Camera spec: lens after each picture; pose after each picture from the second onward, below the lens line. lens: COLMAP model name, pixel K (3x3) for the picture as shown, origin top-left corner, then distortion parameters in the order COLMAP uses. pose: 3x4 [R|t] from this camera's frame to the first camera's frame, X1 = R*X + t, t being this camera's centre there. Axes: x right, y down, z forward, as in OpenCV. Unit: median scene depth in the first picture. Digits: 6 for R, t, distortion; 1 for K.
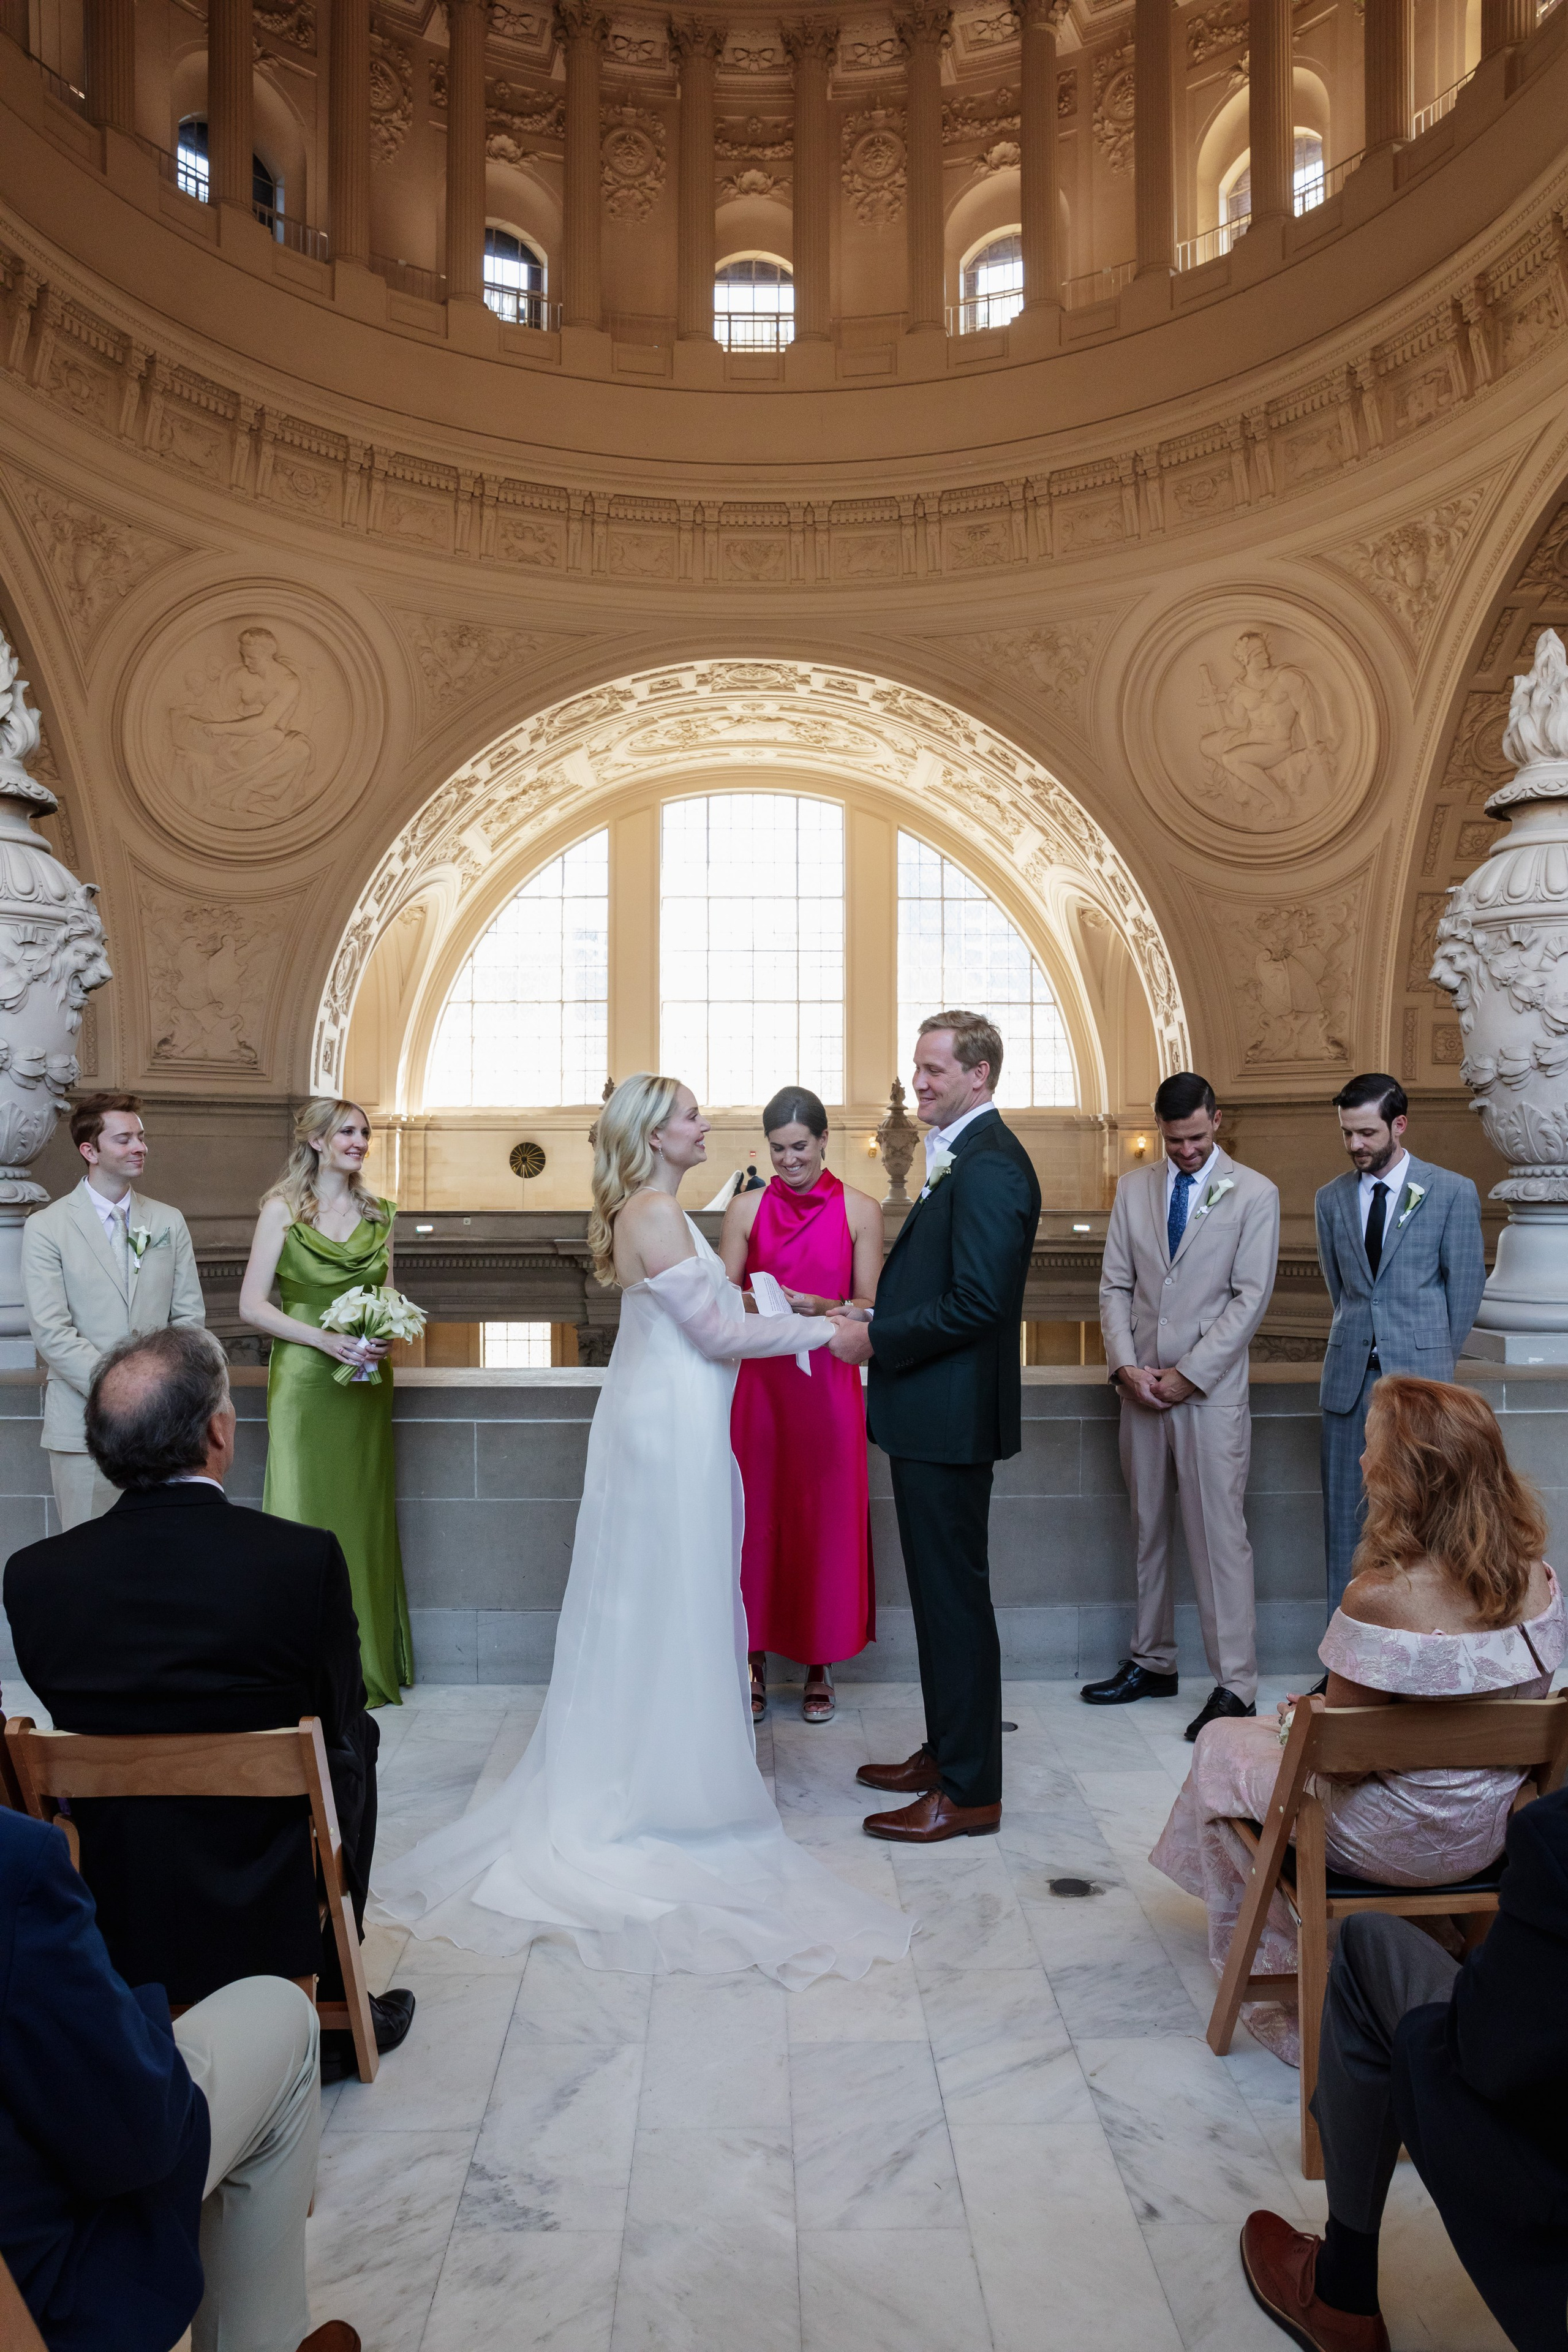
lens RADIAL K [[1433.7, 0, 784.0], [0, 1433.7, 1176.0], [0, 0, 1]] dist [0.000797, 0.000096]
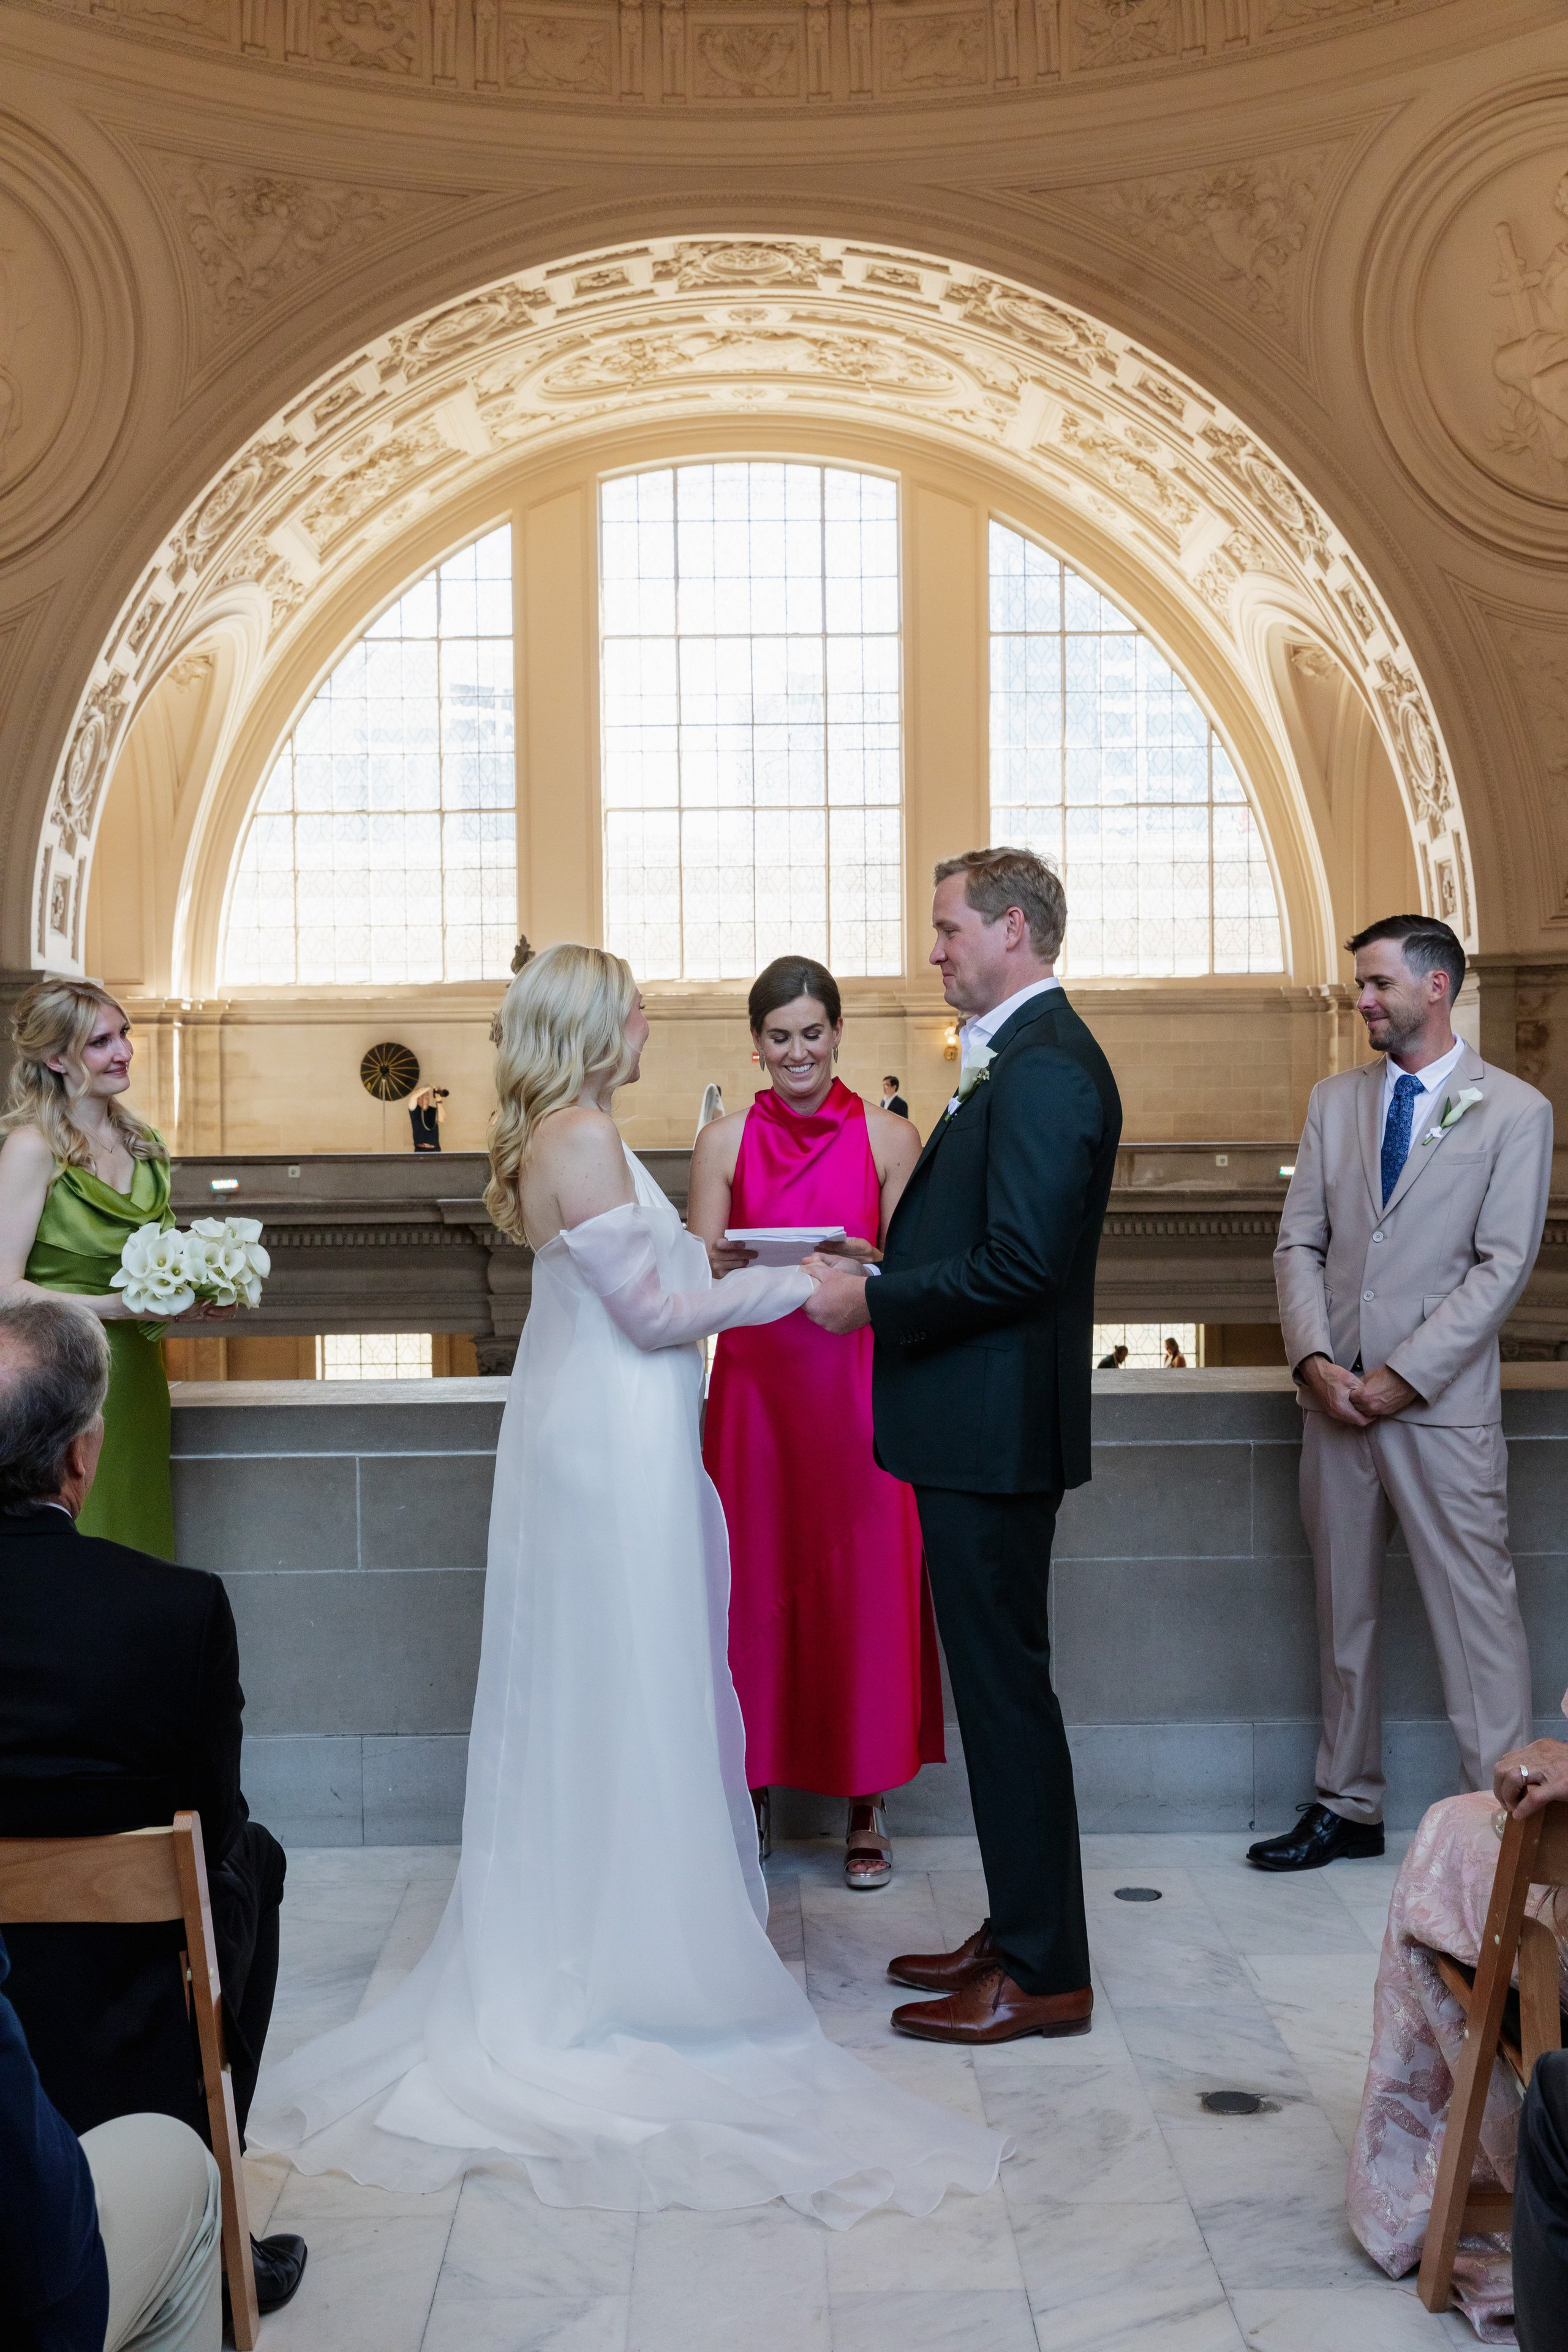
lens RADIAL K [[2744.7, 0, 784.0], [0, 2744.7, 1176.0], [0, 0, 1]] dist [0.113101, 0.007191]
pose [[0.999903, -0.011330, -0.008156, -0.000770], [0.011550, 0.999555, 0.027510, 0.003256], [0.007840, -0.027601, 0.999588, -0.179397]]
